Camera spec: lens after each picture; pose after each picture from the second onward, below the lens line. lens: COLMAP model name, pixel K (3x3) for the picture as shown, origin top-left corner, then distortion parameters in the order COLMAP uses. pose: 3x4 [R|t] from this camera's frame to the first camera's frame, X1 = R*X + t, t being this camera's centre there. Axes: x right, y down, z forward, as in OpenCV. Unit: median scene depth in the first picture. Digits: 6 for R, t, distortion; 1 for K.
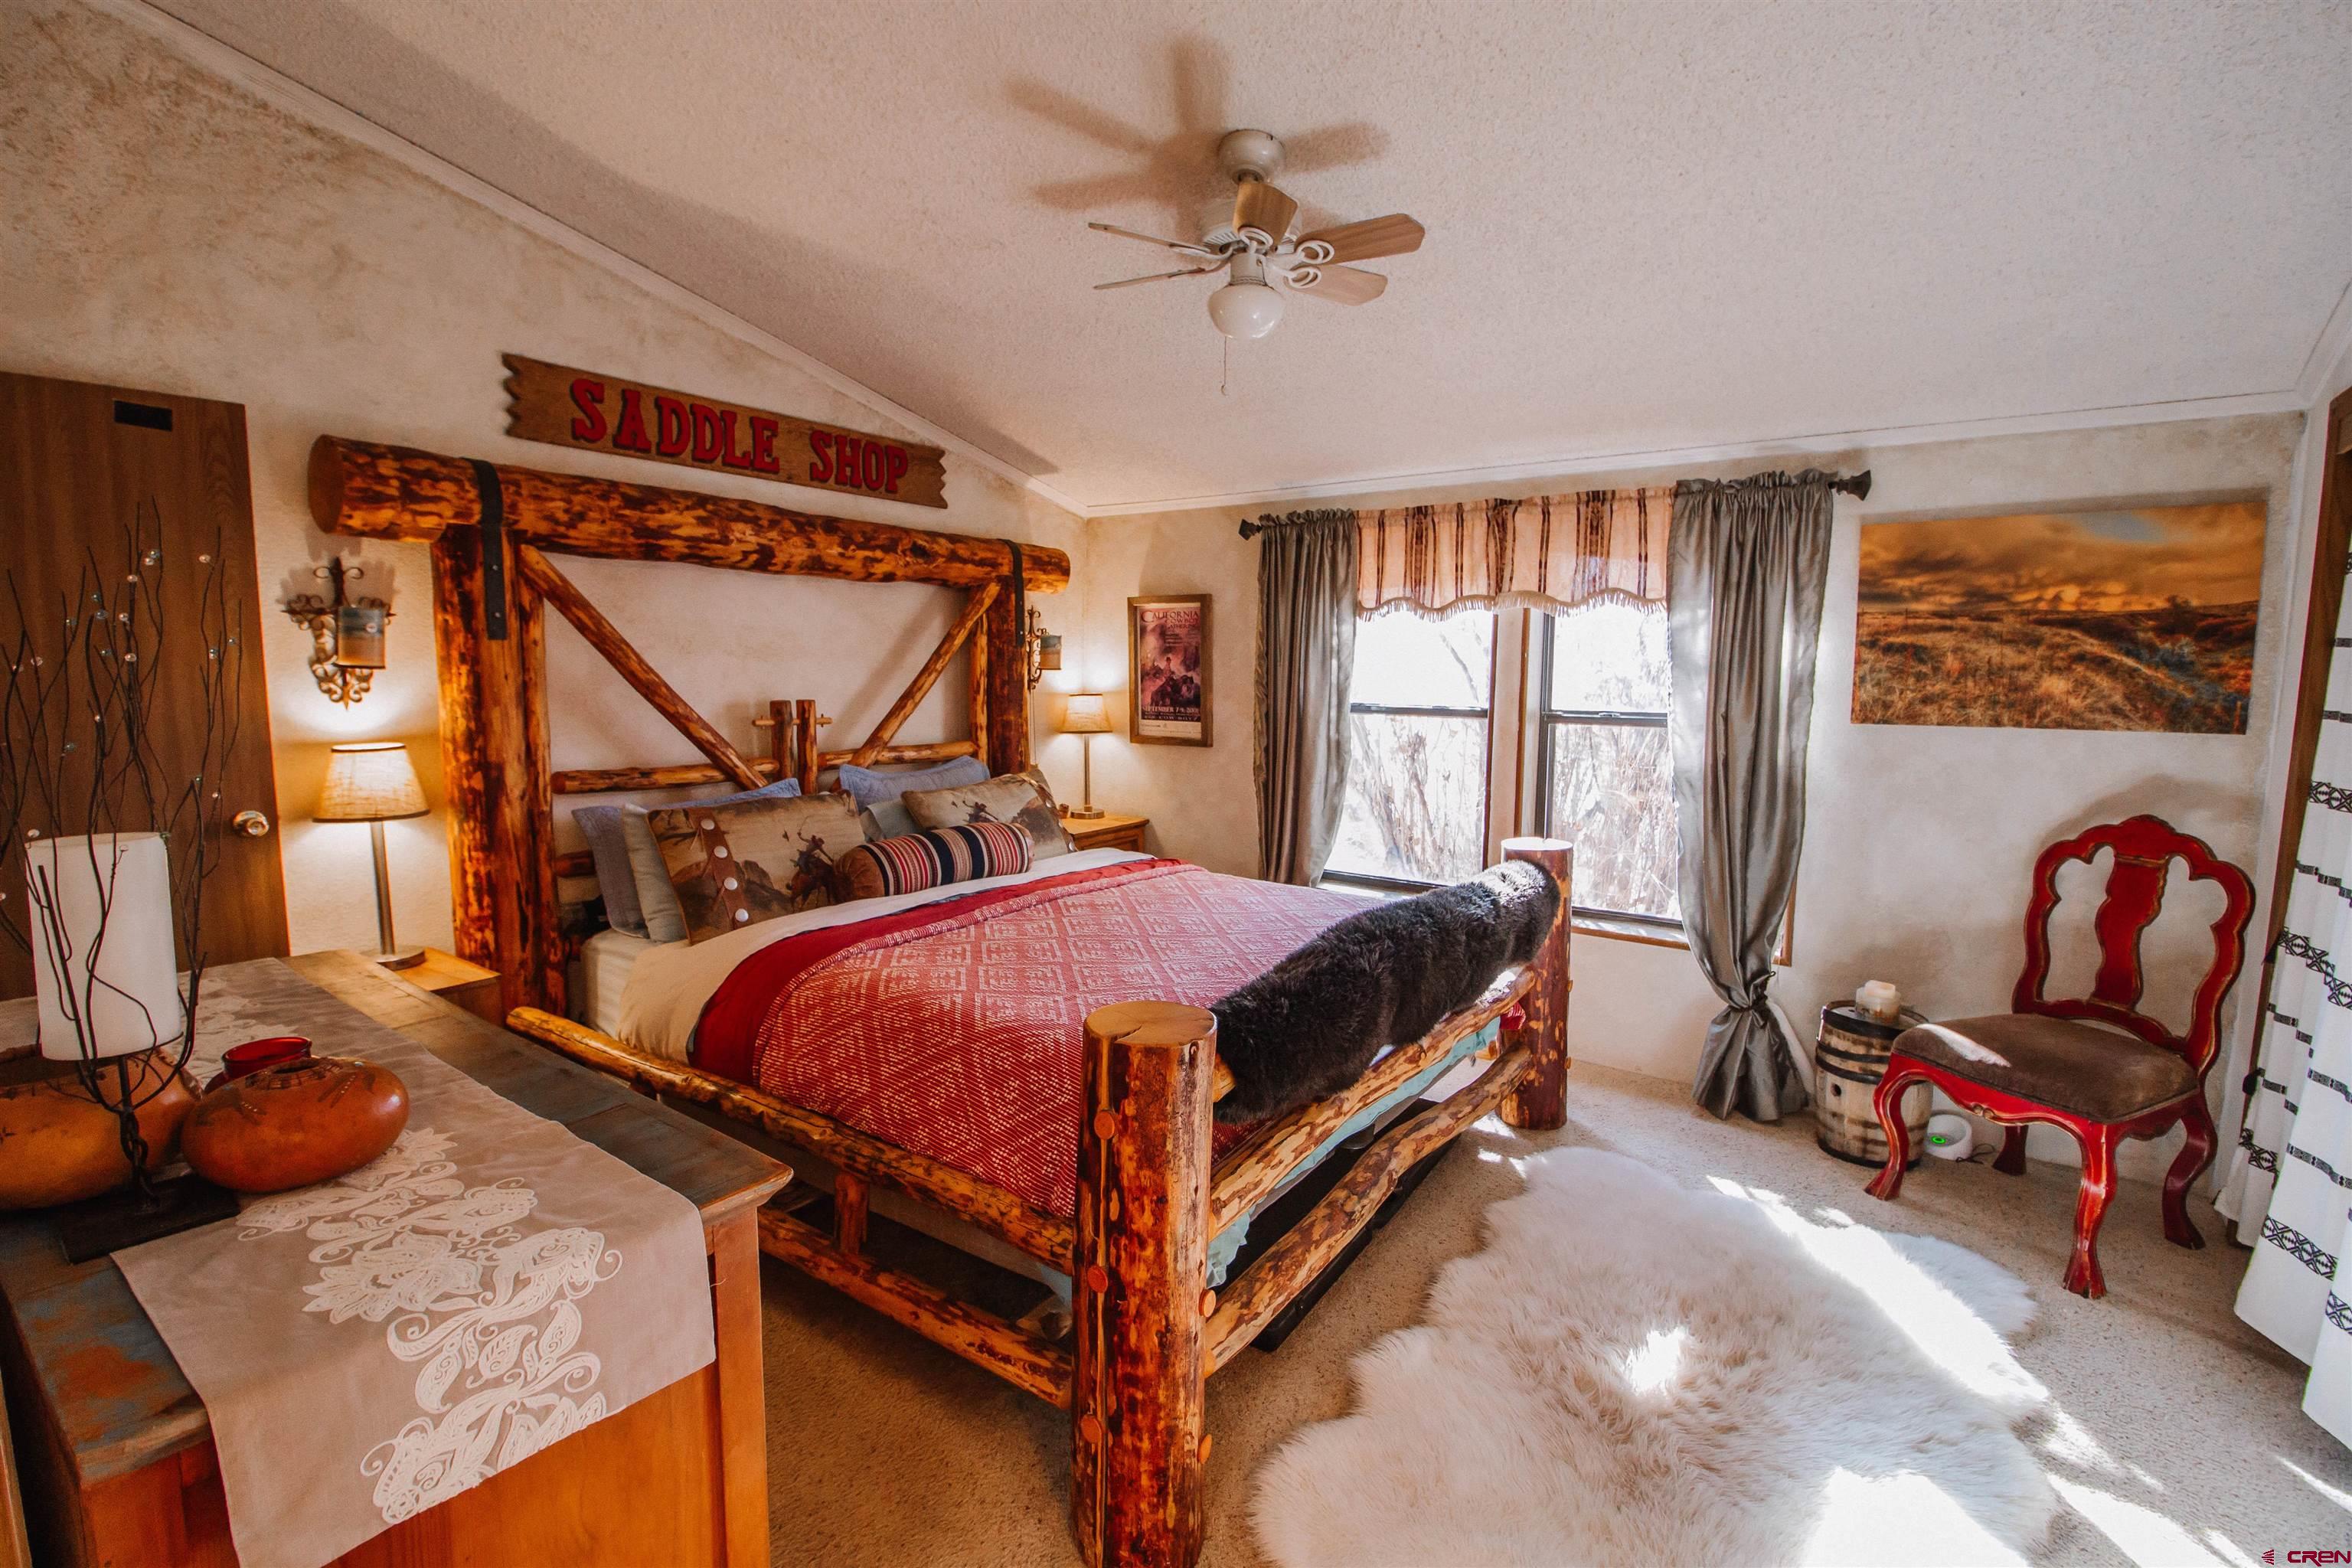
lens RADIAL K [[1091.8, 0, 1163.4], [0, 1091.8, 781.0], [0, 0, 1]] dist [-0.001160, -0.010979]
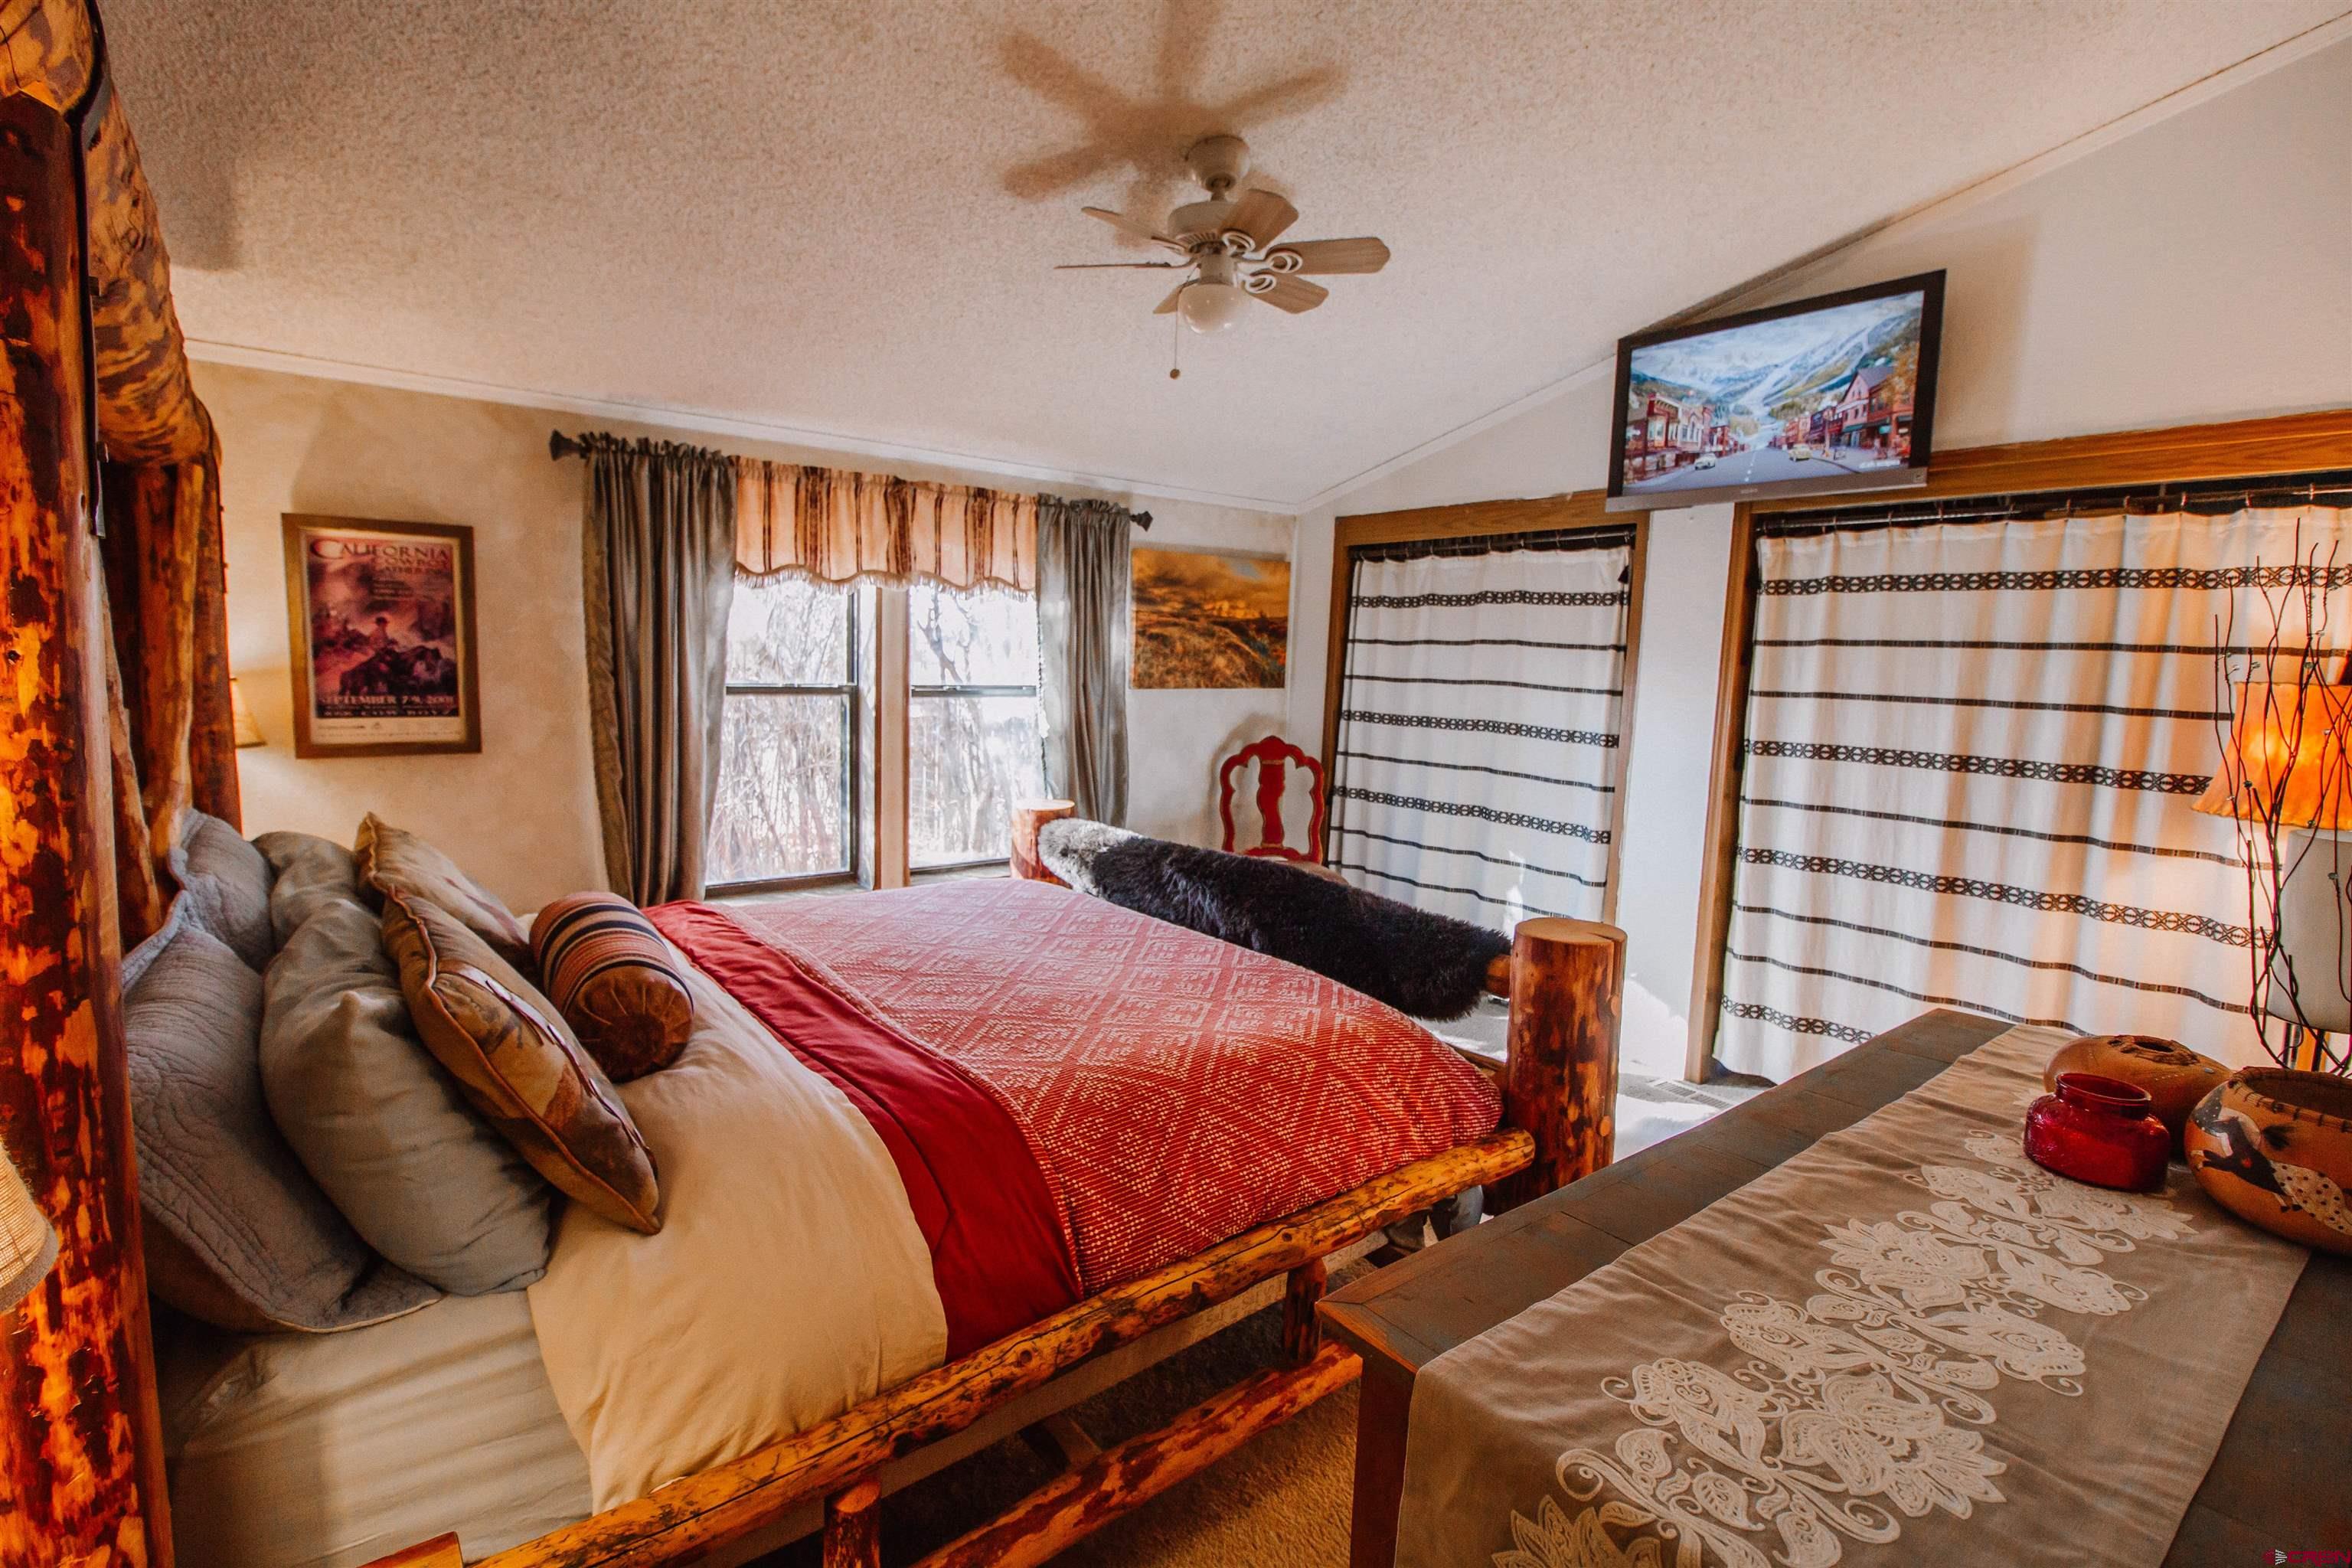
lens RADIAL K [[1091.8, 0, 1163.4], [0, 1091.8, 781.0], [0, 0, 1]] dist [-0.001160, -0.010979]
pose [[0.266683, -0.107831, 0.957733, -0.743157], [0.079332, 0.992805, 0.089690, -0.060051], [-0.960514, 0.052060, 0.273319, 0.599190]]
